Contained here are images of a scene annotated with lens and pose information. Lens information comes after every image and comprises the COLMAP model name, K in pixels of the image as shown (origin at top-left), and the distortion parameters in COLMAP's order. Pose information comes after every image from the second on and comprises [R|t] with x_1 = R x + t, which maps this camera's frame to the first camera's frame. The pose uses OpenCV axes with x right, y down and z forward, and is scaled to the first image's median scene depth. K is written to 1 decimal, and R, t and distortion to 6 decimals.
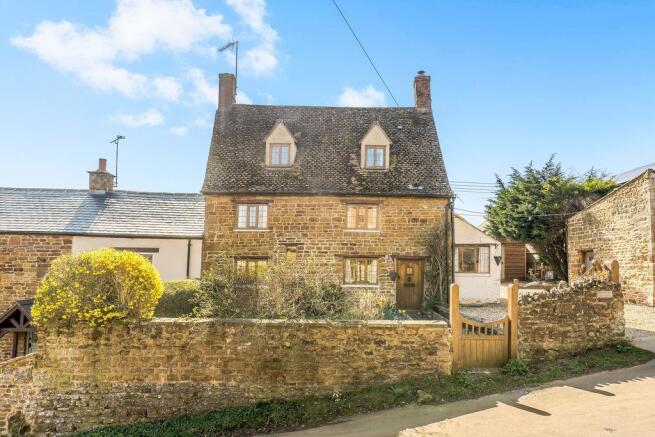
lens RADIAL K [[397.0, 0, 343.6], [0, 397.0, 256.2], [0, 0, 1]] dist [0.001052, -0.001005]
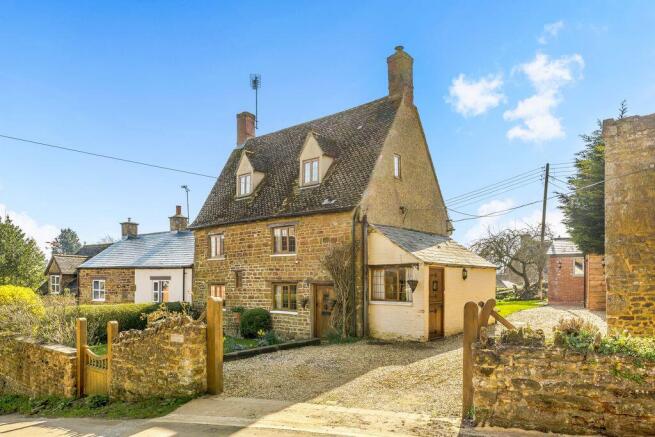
lens RADIAL K [[433.0, 0, 329.3], [0, 433.0, 289.0], [0, 0, 1]] dist [0.000869, 0.000013]
pose [[0.768285, 0.003269, -0.640099, 0.796433], [0.027610, 0.998887, 0.038241, -0.018739], [0.639512, -0.047053, 0.767340, 0.265669]]
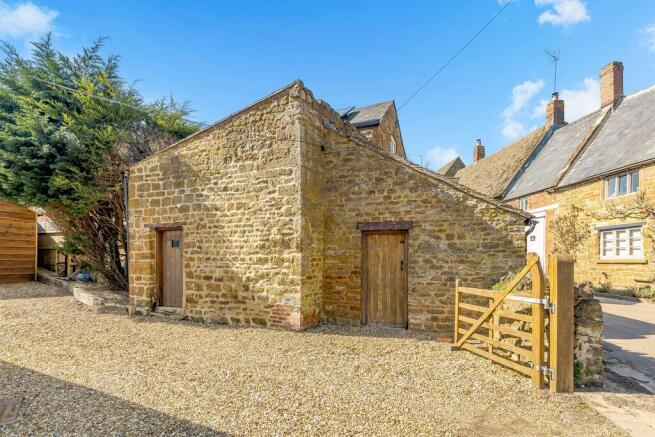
lens RADIAL K [[355.7, 0, 337.2], [0, 355.7, 264.5], [0, 0, 1]] dist [-0.005752, 0.001730]
pose [[0.432914, -0.012678, 0.901346, 0.322904], [-0.032940, 0.999011, 0.029873, 0.015360], [-0.900833, -0.042622, 0.432069, 0.678315]]
